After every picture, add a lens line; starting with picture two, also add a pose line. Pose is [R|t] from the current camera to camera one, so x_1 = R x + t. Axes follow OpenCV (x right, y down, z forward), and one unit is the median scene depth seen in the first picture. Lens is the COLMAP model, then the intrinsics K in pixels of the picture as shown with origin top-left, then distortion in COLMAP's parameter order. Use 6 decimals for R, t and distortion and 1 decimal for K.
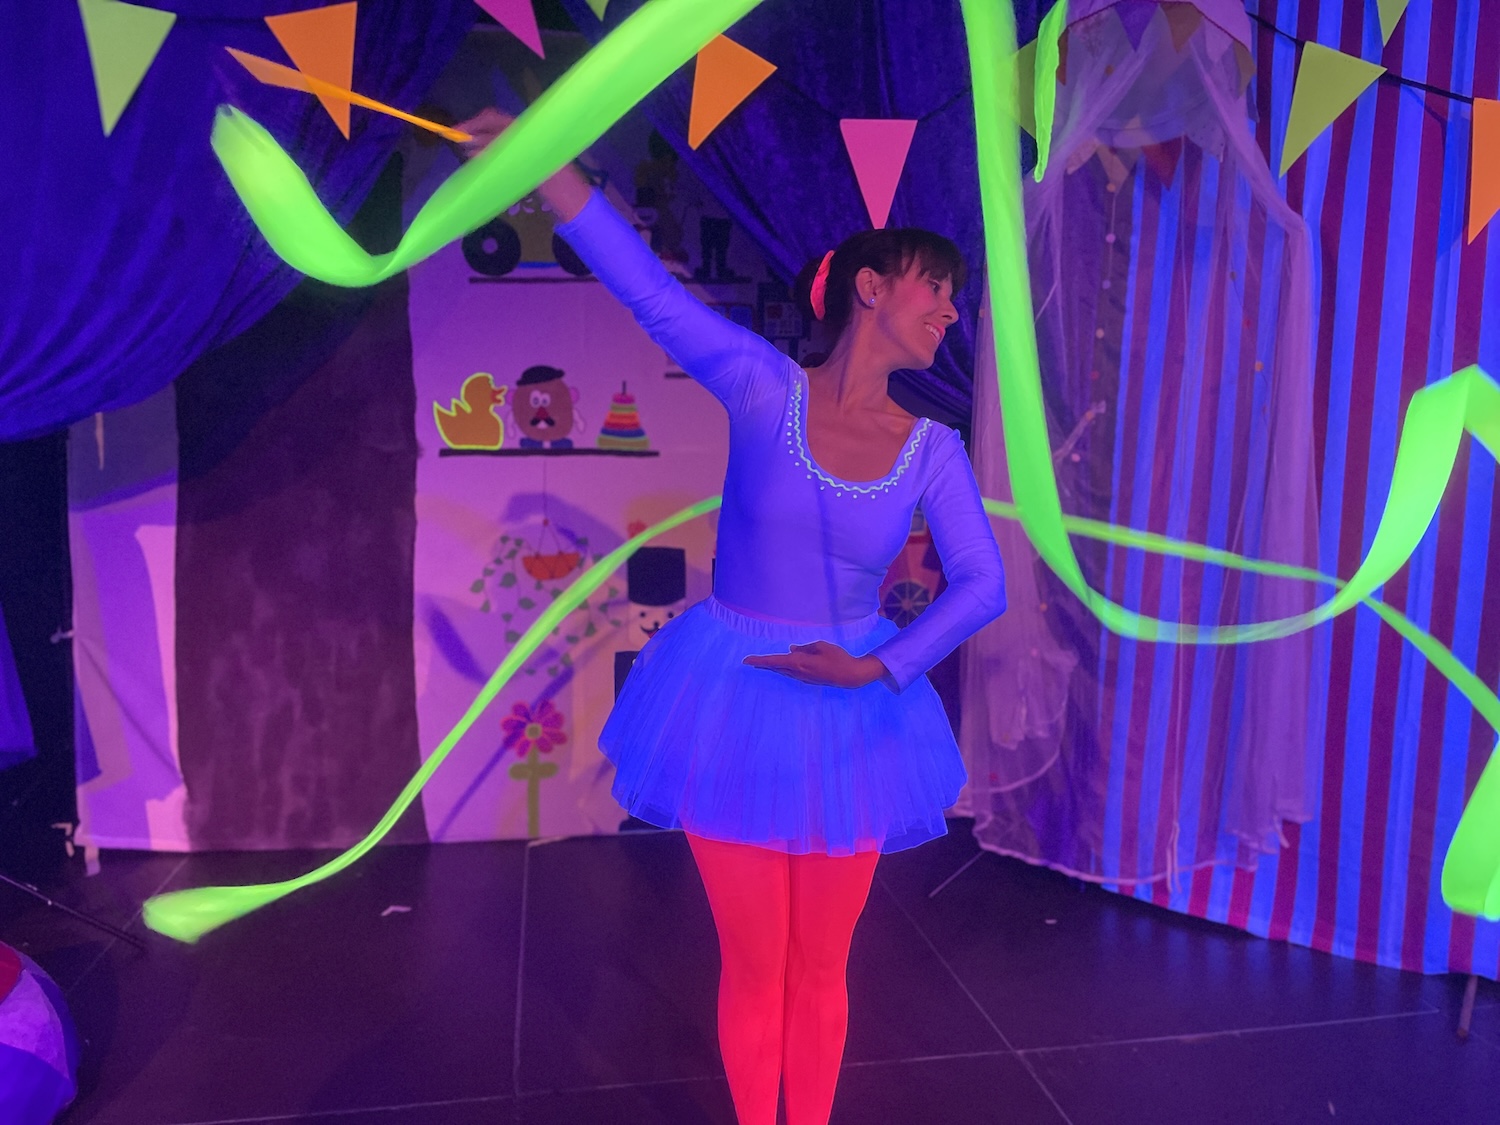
lens RADIAL K [[1212.4, 0, 784.1], [0, 1212.4, 562.6], [0, 0, 1]] dist [0.088561, -0.167408]
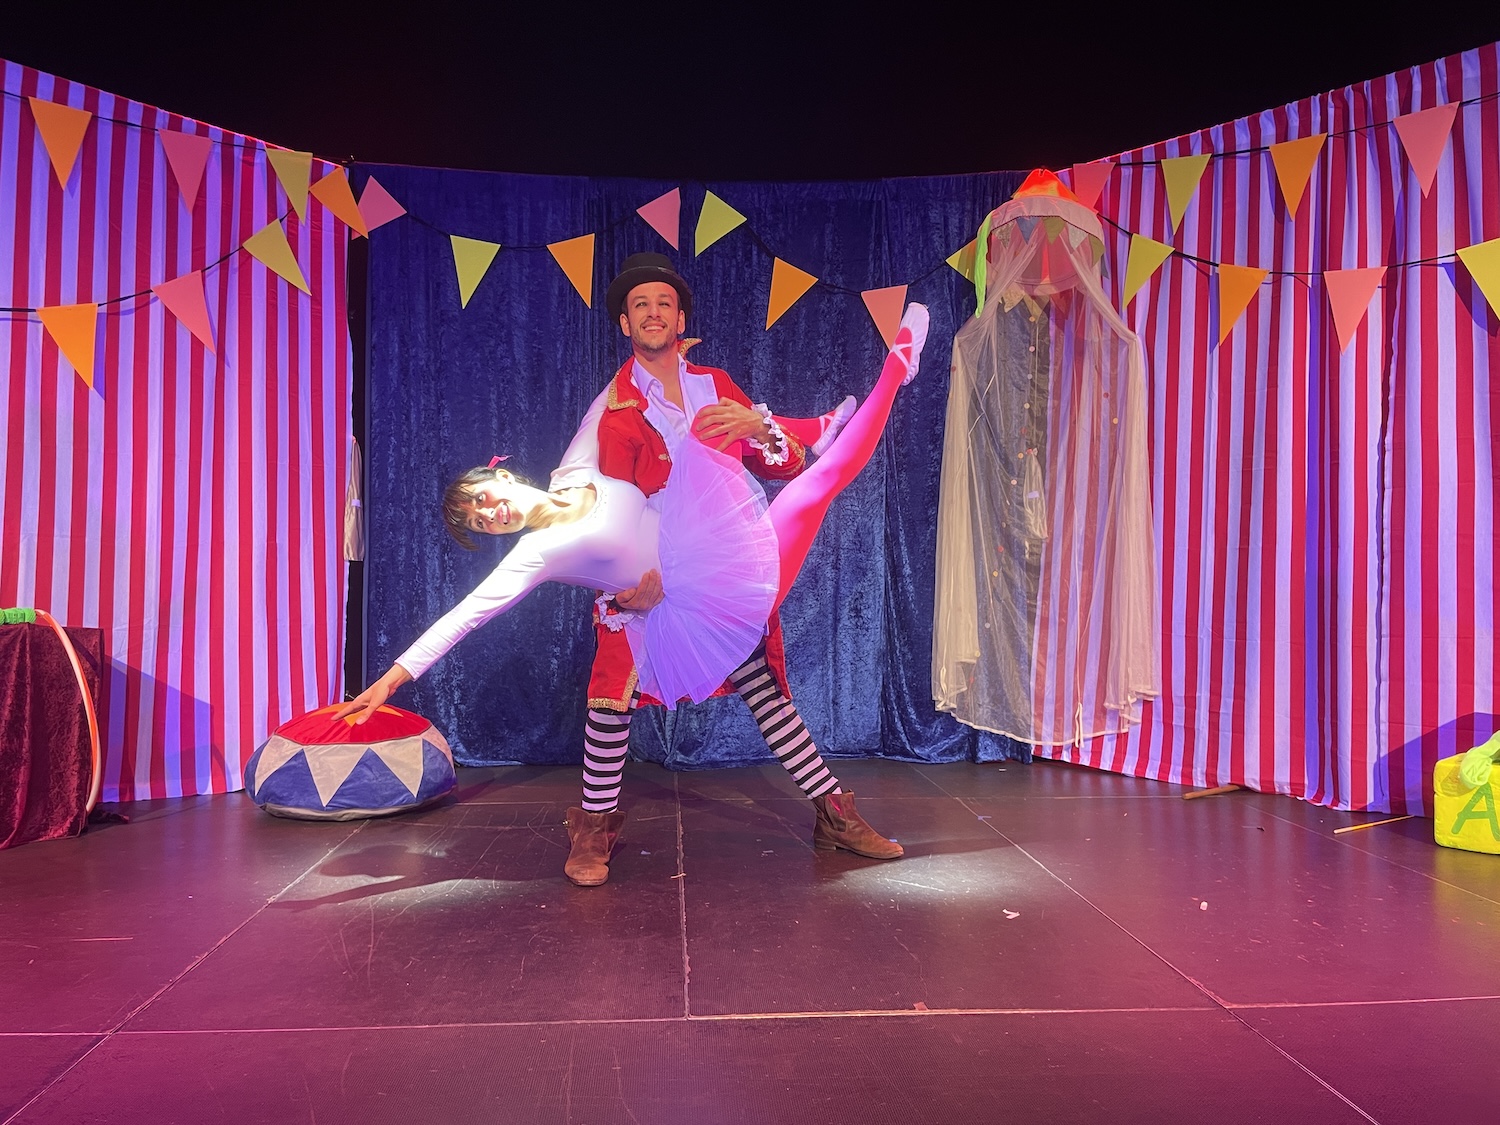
lens RADIAL K [[1153.9, 0, 750.0], [0, 1153.9, 562.5], [0, 0, 1]] dist [-0.004443, -0.001459]
pose [[0.993544, -0.007371, -0.113206, 0.064709], [-0.003540, 0.995386, -0.095886, 0.171163], [0.113390, 0.095668, 0.988934, -0.551567]]
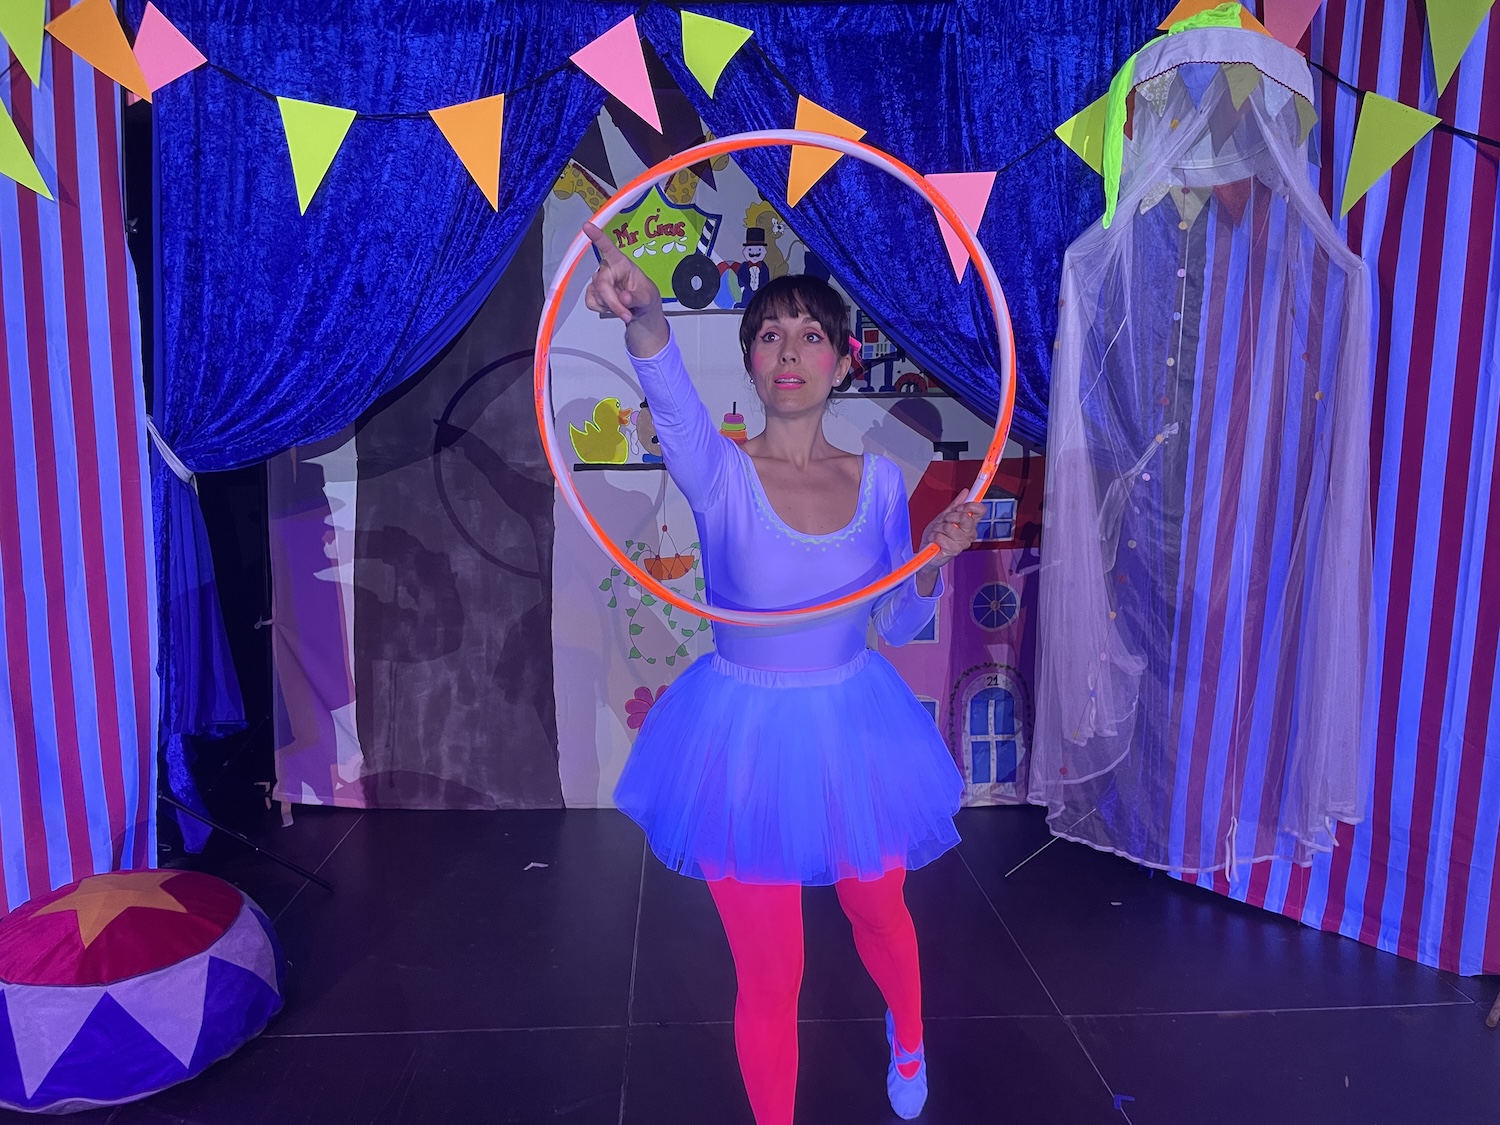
lens RADIAL K [[1201.7, 0, 750.0], [0, 1201.7, 562.5], [0, 0, 1]] dist [0.055595, -0.114164]
pose [[0.990852, 0.010491, -0.134542, 0.037428], [-0.007586, 0.999727, 0.022087, -0.032210], [0.134737, -0.020864, 0.990662, -0.104620]]
